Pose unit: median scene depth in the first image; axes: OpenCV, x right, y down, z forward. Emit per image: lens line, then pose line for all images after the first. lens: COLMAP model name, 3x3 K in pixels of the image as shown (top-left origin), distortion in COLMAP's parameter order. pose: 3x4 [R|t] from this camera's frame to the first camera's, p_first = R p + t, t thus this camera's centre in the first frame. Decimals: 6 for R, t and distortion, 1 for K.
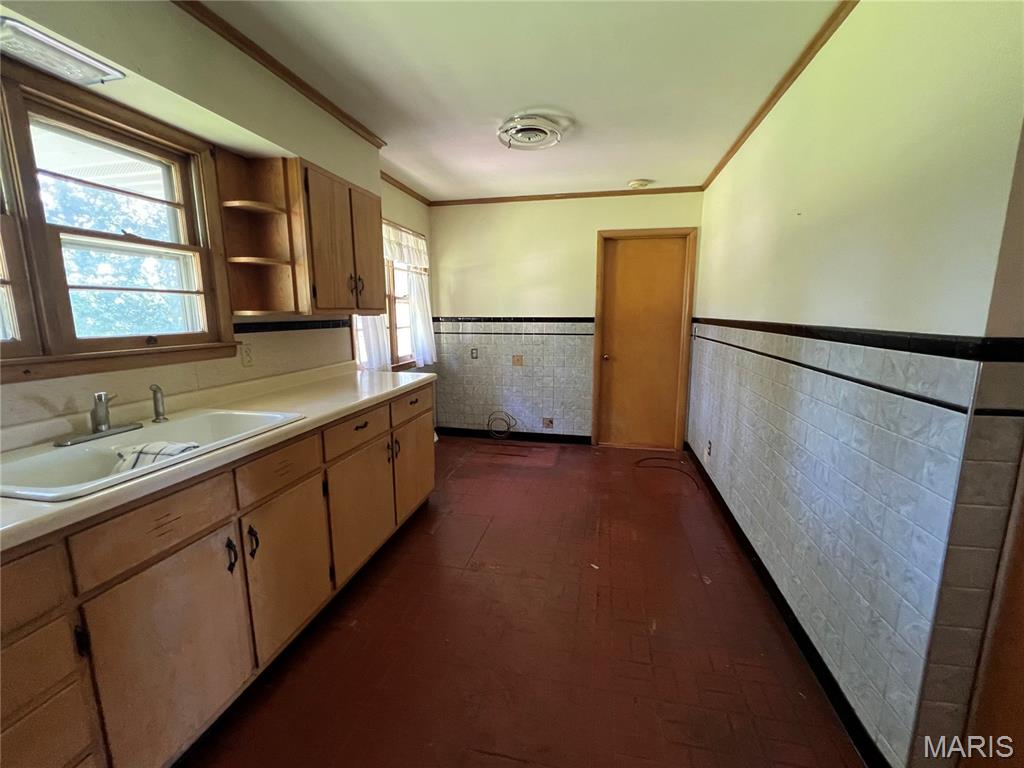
lens RADIAL K [[421.2, 0, 502.0], [0, 421.2, 386.2], [0, 0, 1]] dist [-0.007012, 0.000040]
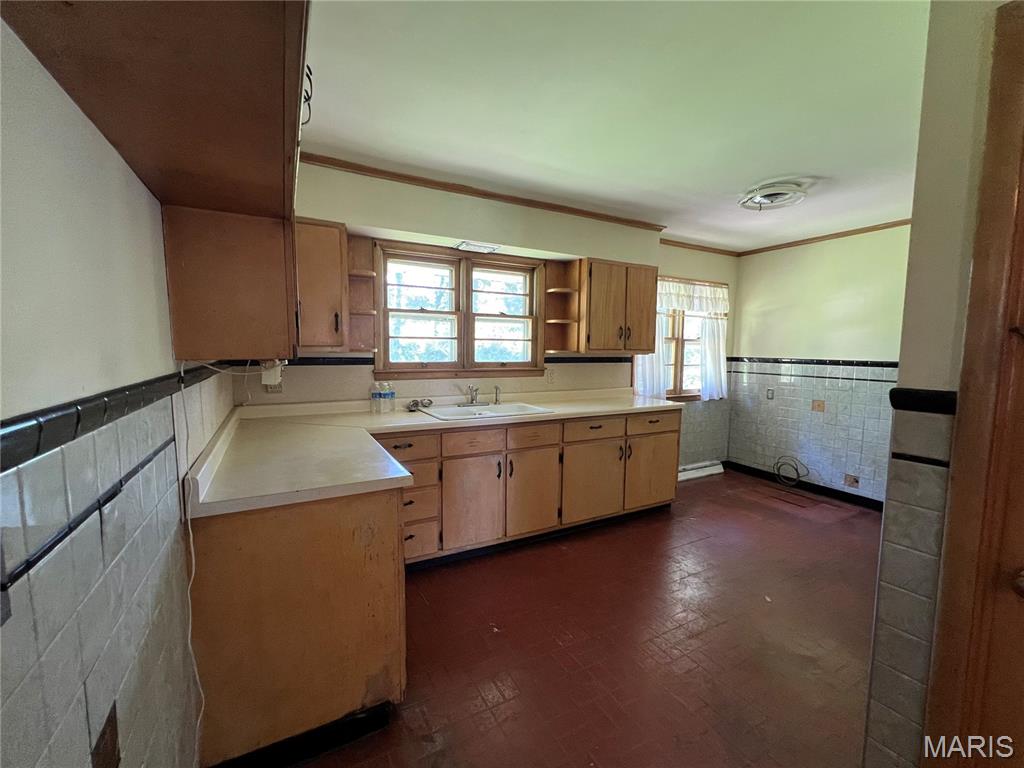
lens RADIAL K [[421.2, 0, 517.9], [0, 421.2, 386.7], [0, 0, 1]] dist [-0.007012, 0.000040]
pose [[0.657715, 0.079370, -0.749073, 0.561184], [-0.142330, 0.989615, -0.020114, 0.019952], [0.739698, 0.119845, 0.662182, -0.205980]]
